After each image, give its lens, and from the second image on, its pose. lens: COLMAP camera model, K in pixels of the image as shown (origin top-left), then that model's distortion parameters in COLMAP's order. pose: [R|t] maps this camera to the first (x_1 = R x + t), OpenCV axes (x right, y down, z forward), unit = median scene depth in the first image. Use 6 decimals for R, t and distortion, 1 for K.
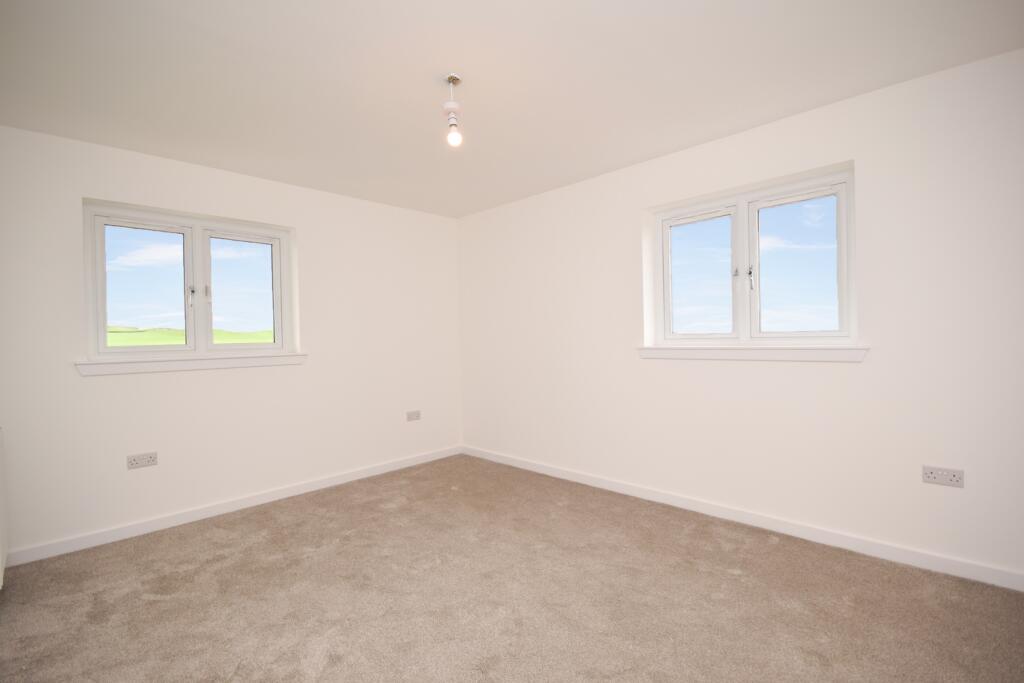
lens RADIAL K [[460.7, 0, 506.5], [0, 460.7, 338.6], [0, 0, 1]] dist [0.002917, 0.000154]
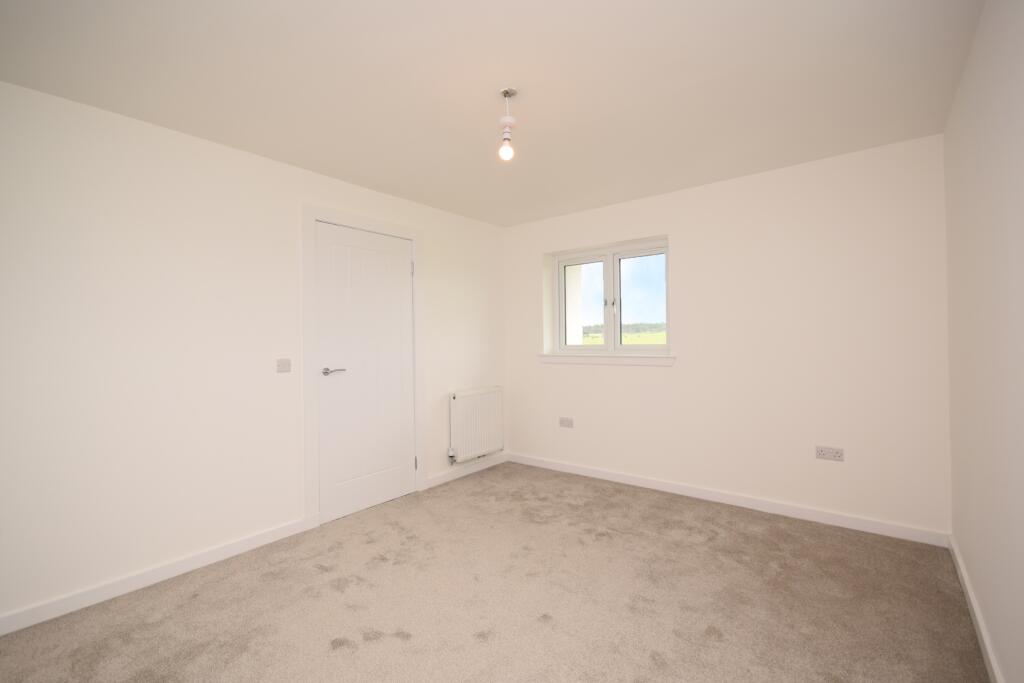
lens RADIAL K [[460.7, 0, 506.5], [0, 460.7, 338.6], [0, 0, 1]] dist [0.002917, 0.000154]
pose [[0.087854, 0.009402, -0.996089, 0.612150], [0.008633, 0.999911, 0.010200, -0.017885], [0.996096, -0.009496, 0.087765, 0.643971]]
